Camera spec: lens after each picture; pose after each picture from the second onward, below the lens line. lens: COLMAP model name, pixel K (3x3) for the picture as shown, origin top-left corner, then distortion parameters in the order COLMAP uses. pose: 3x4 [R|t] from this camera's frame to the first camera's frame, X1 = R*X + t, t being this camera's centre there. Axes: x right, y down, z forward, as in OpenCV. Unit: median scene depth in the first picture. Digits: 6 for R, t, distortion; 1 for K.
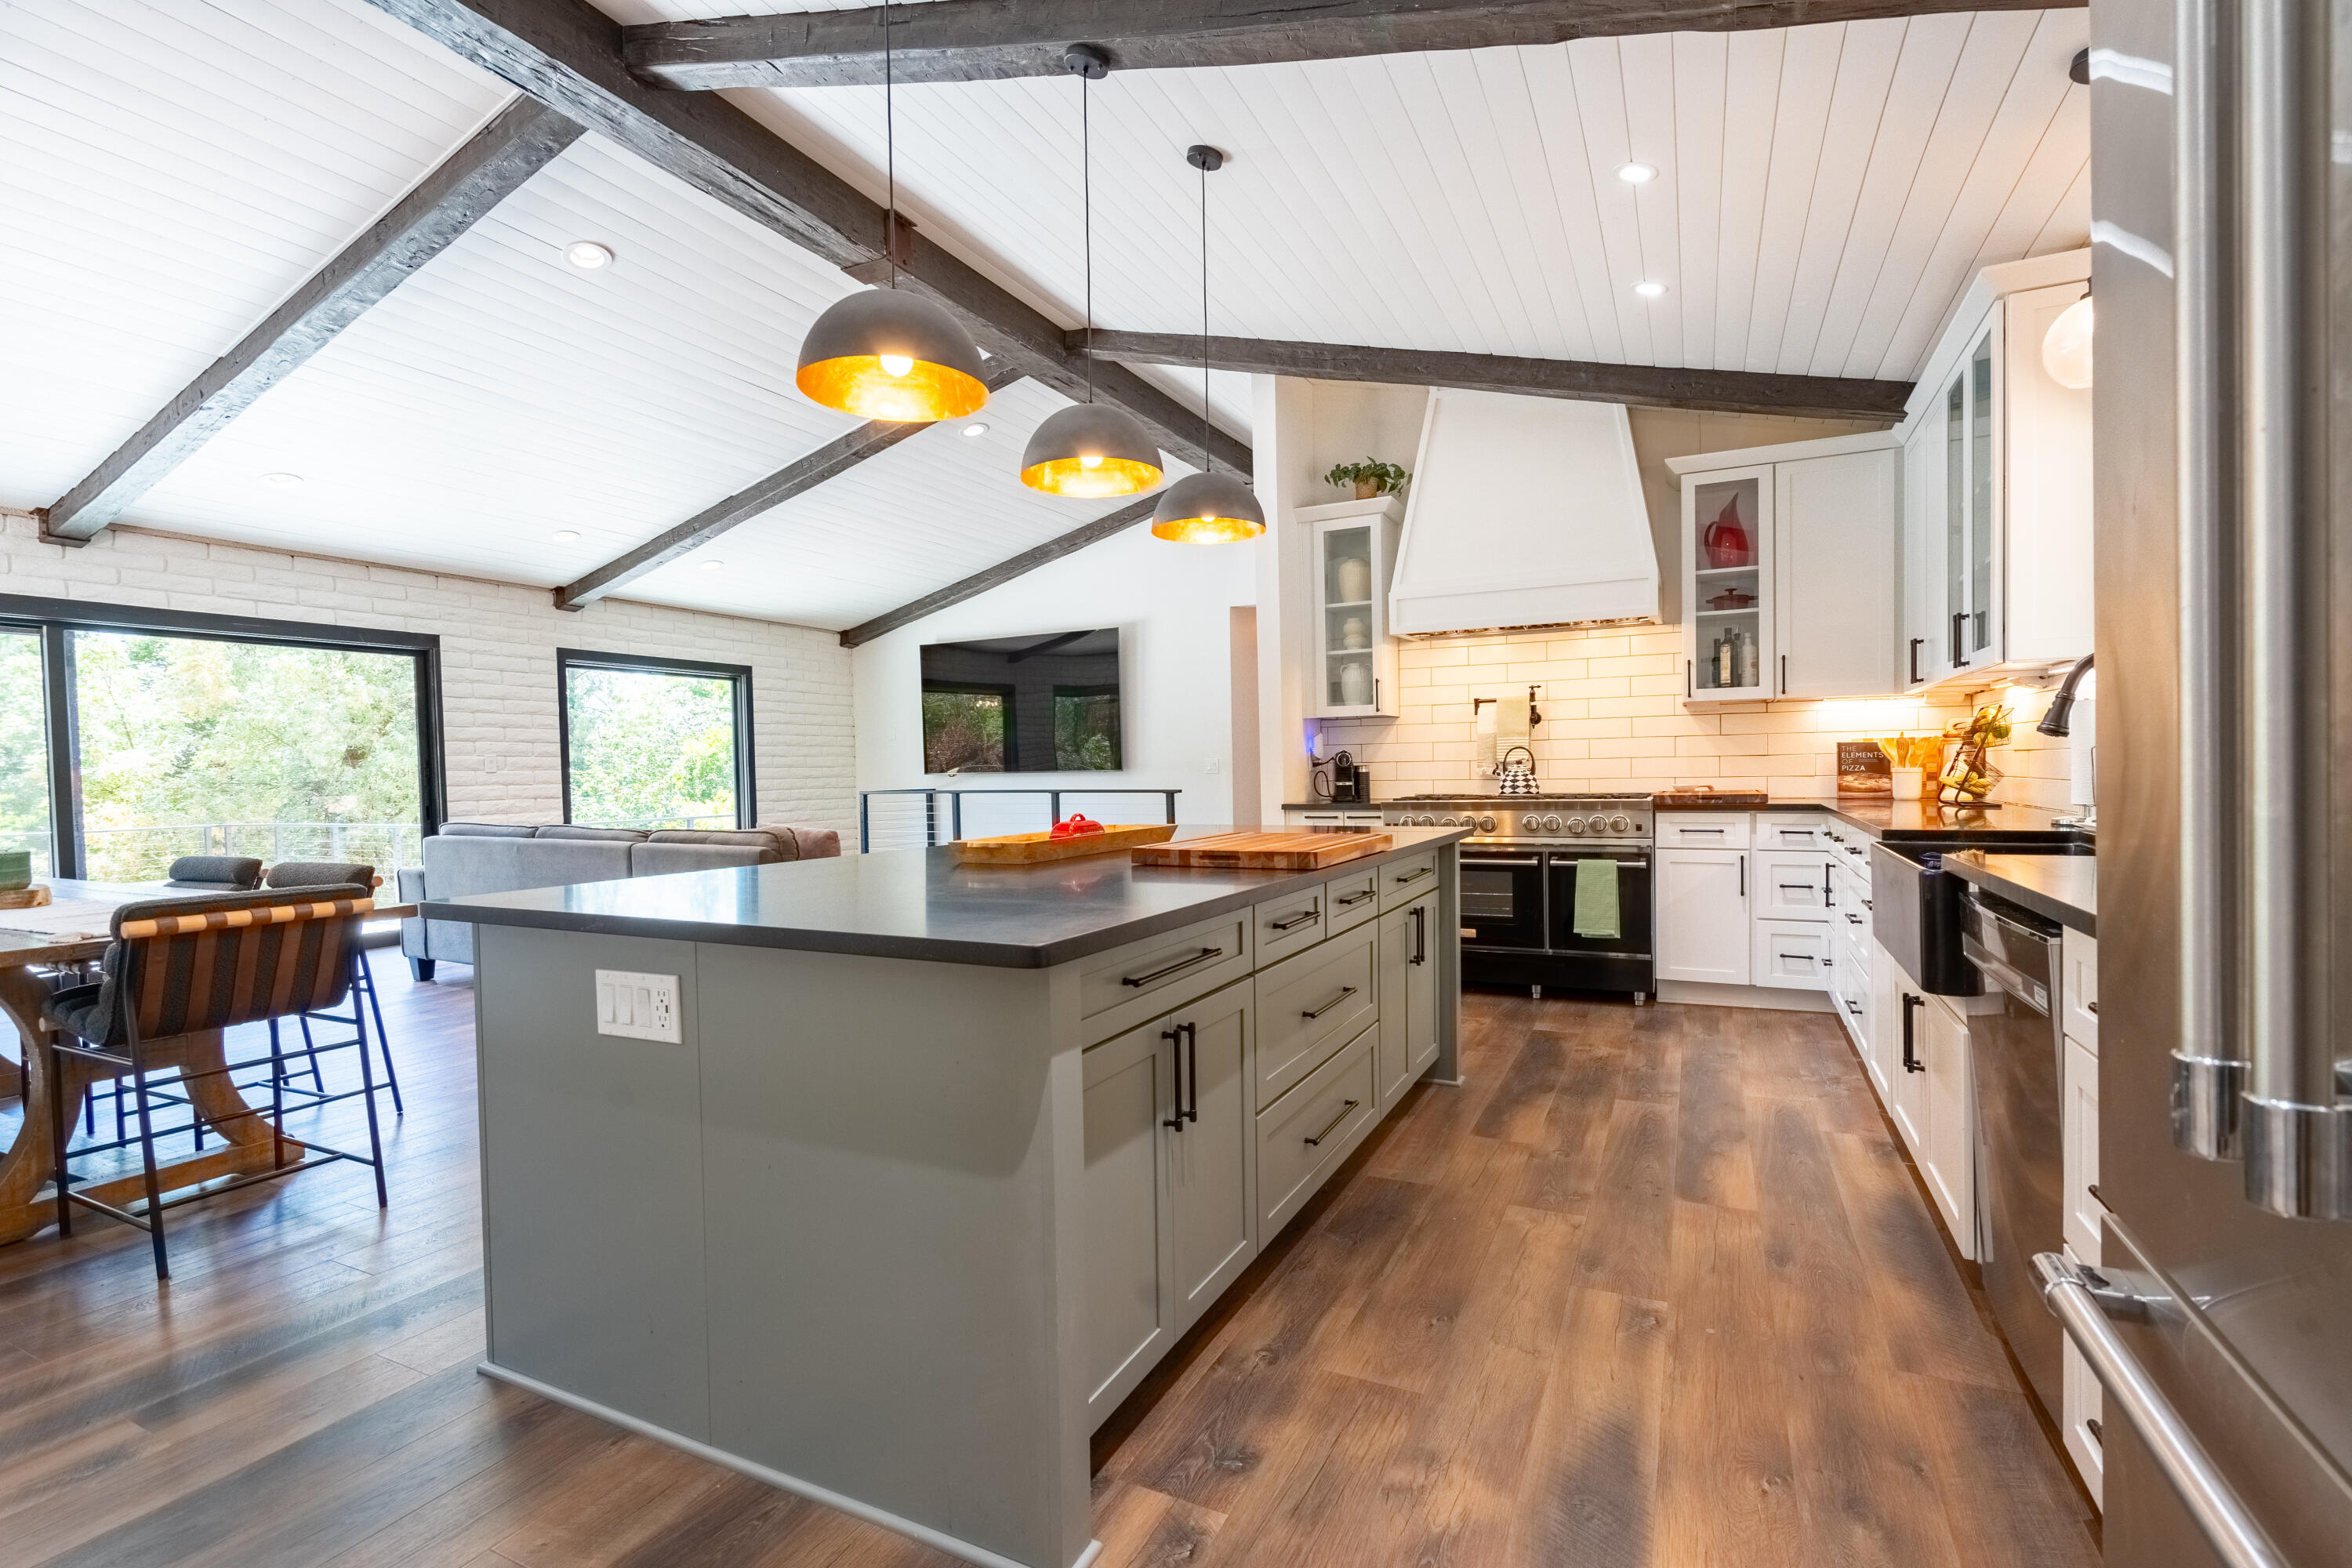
lens RADIAL K [[1058.5, 0, 1182.0], [0, 1058.5, 784.1], [0, 0, 1]] dist [-0.001688, 0.000427]
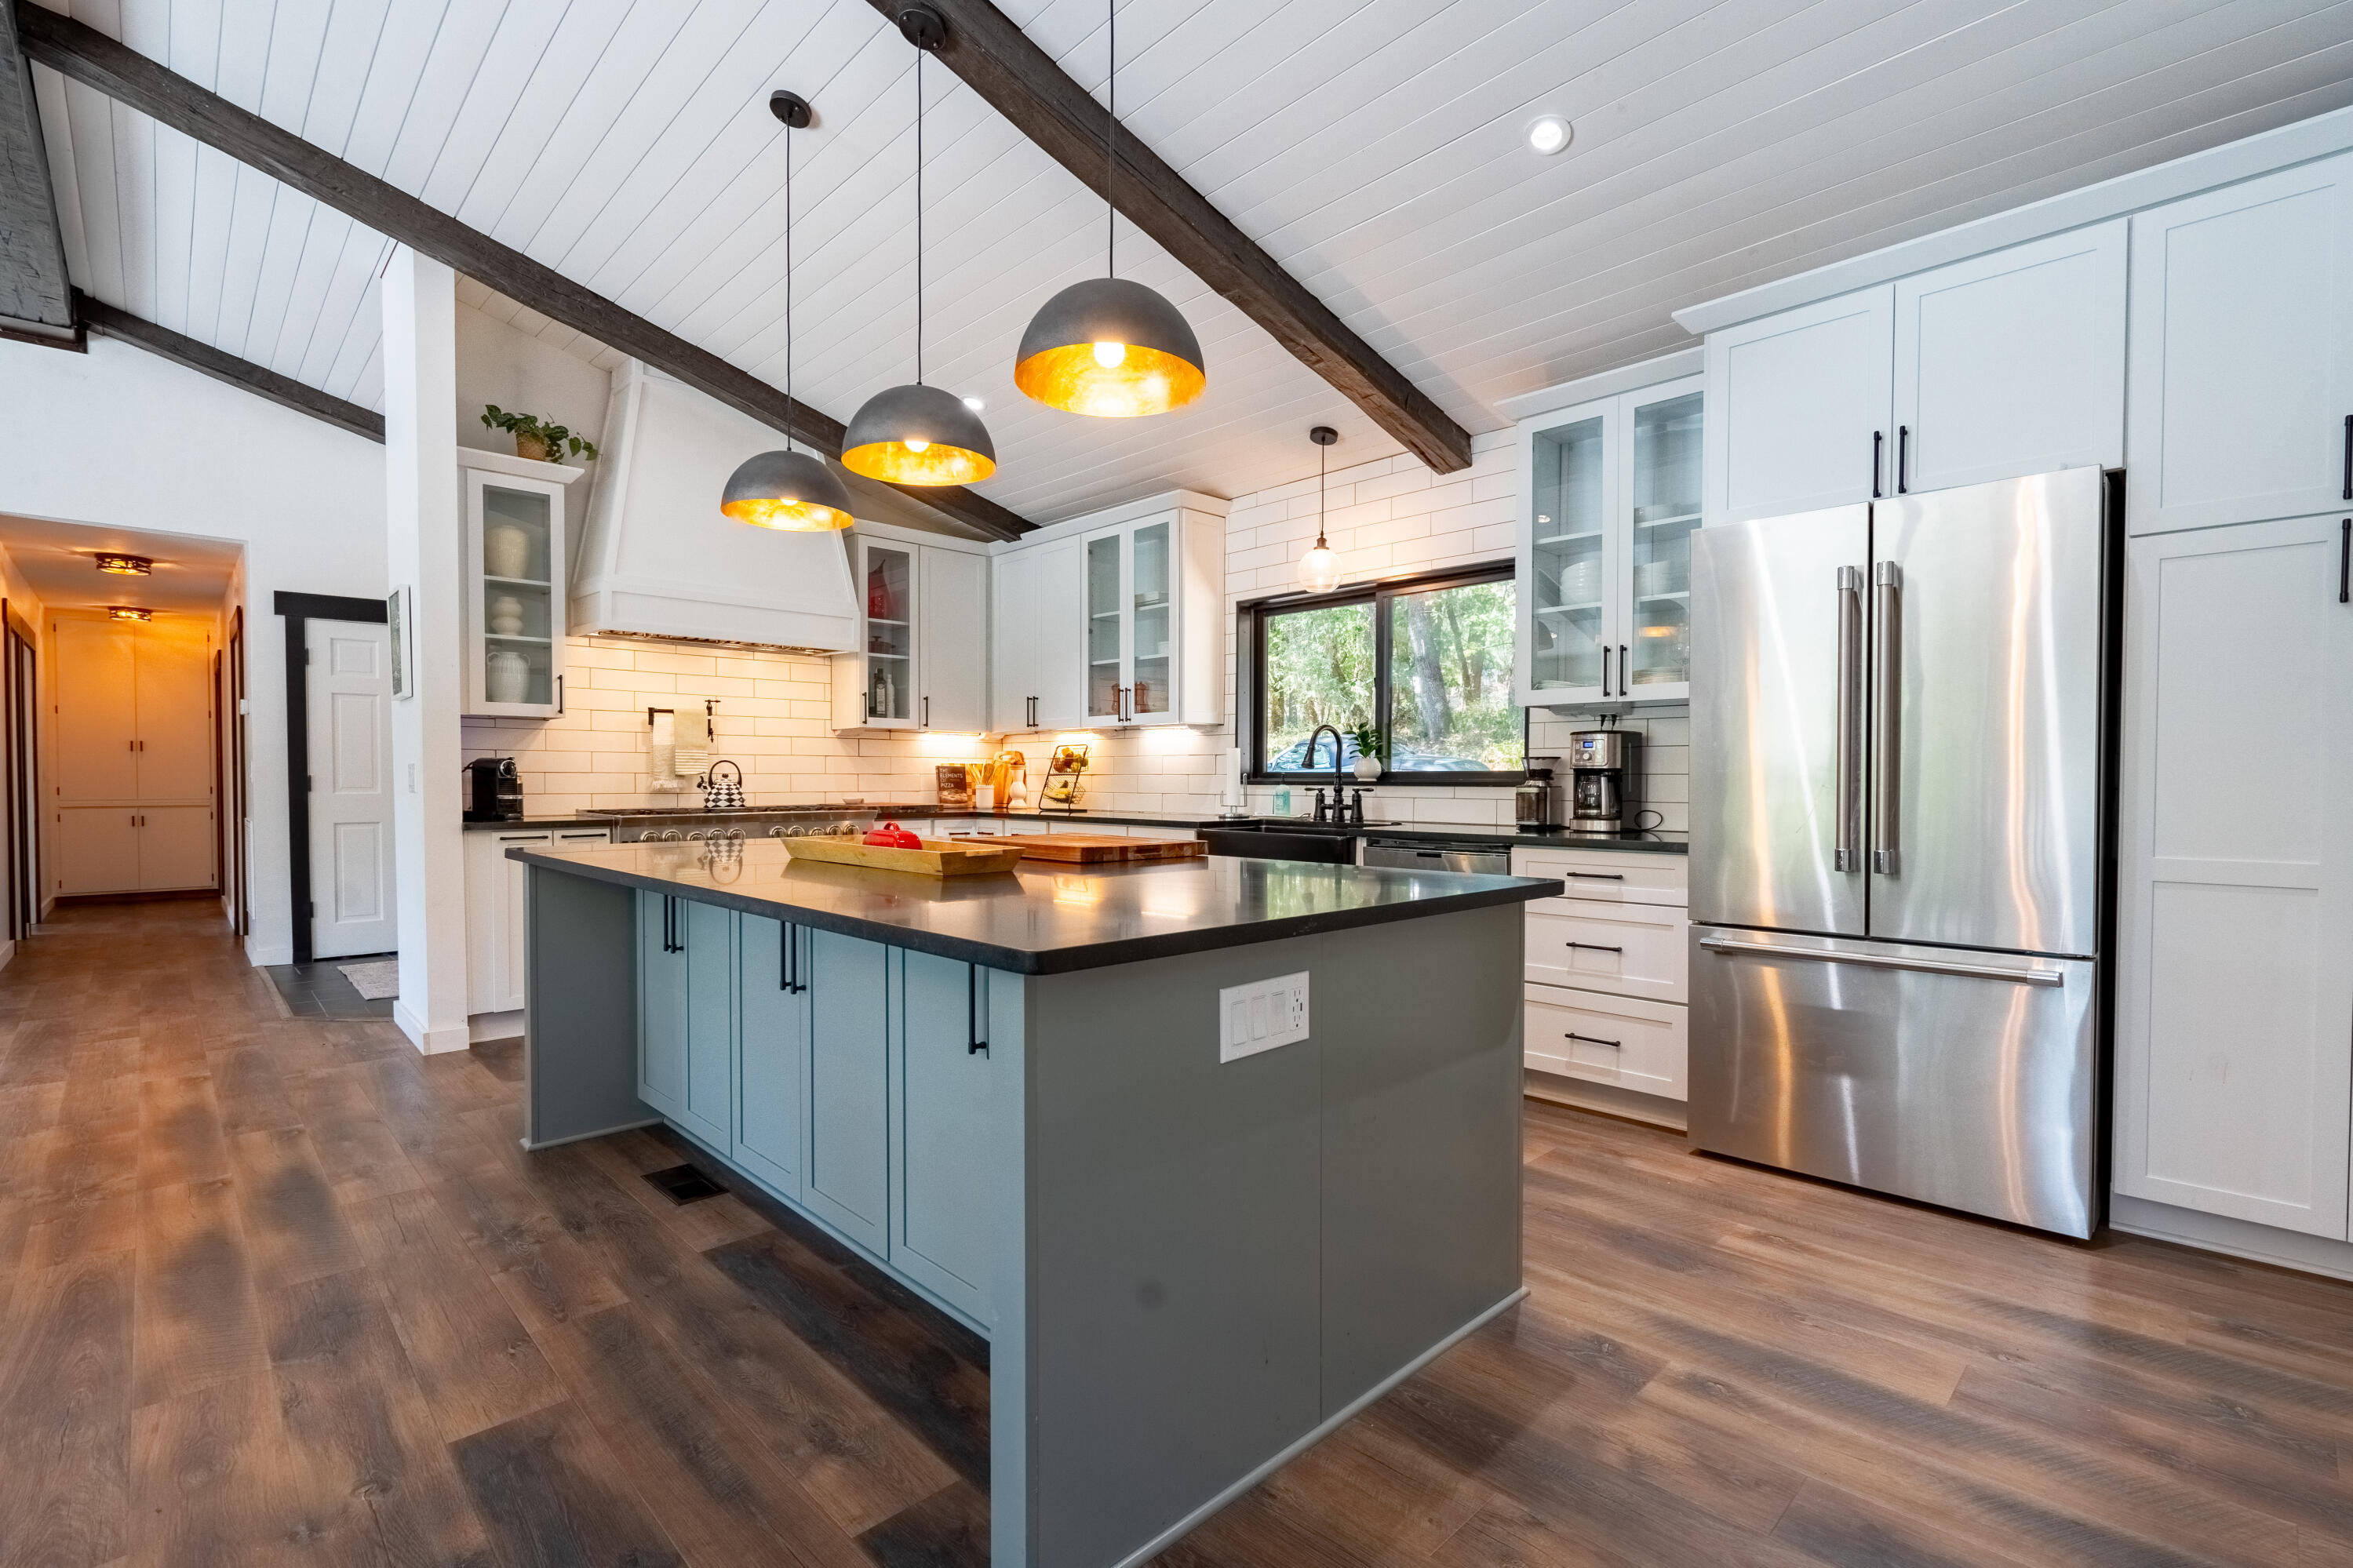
lens RADIAL K [[1058.8, 0, 1184.8], [0, 1058.8, 790.4], [0, 0, 1]] dist [-0.001688, 0.000427]
pose [[0.331972, 0.007279, 0.943261, -0.517241], [0.007176, 0.999922, -0.010242, 0.006985], [-0.943262, 0.010169, 0.331894, 0.274470]]
